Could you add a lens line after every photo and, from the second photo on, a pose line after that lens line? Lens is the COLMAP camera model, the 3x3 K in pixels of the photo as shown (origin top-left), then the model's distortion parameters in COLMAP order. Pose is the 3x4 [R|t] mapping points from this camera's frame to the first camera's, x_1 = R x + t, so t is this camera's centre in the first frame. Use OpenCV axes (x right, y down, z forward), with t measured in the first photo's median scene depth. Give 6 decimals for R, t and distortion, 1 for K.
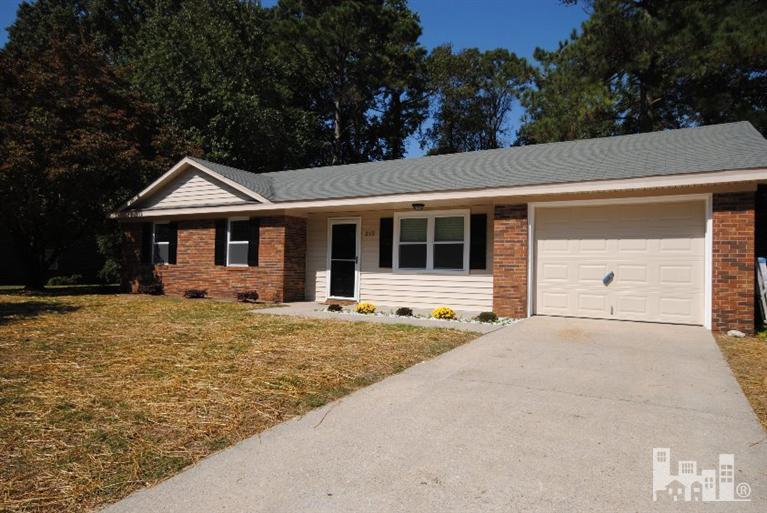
lens RADIAL K [[473.8, 0, 383.5], [0, 473.8, 256.5], [0, 0, 1]] dist [0.005730, 0.000875]
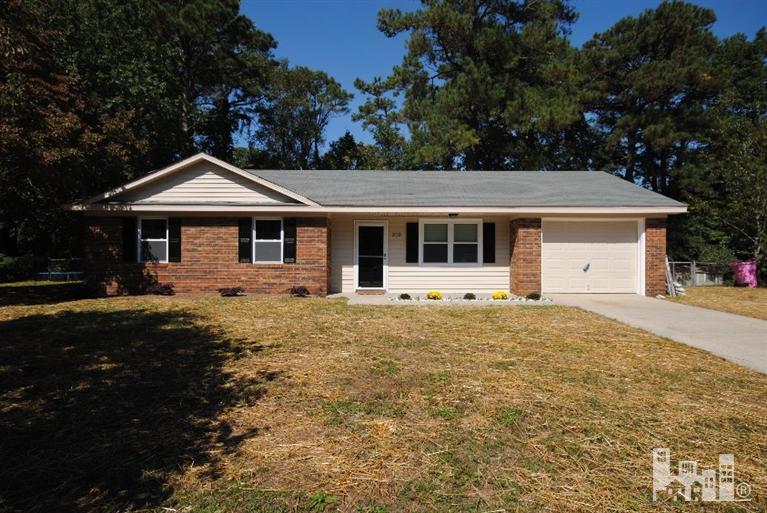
lens RADIAL K [[408.8, 0, 383.5], [0, 408.8, 256.5], [0, 0, 1]] dist [0.006126, 0.000972]
pose [[0.873683, -0.015352, 0.486254, -0.559750], [0.001336, 0.999574, 0.029157, -0.022396], [-0.486494, -0.024825, 0.873331, 0.089107]]
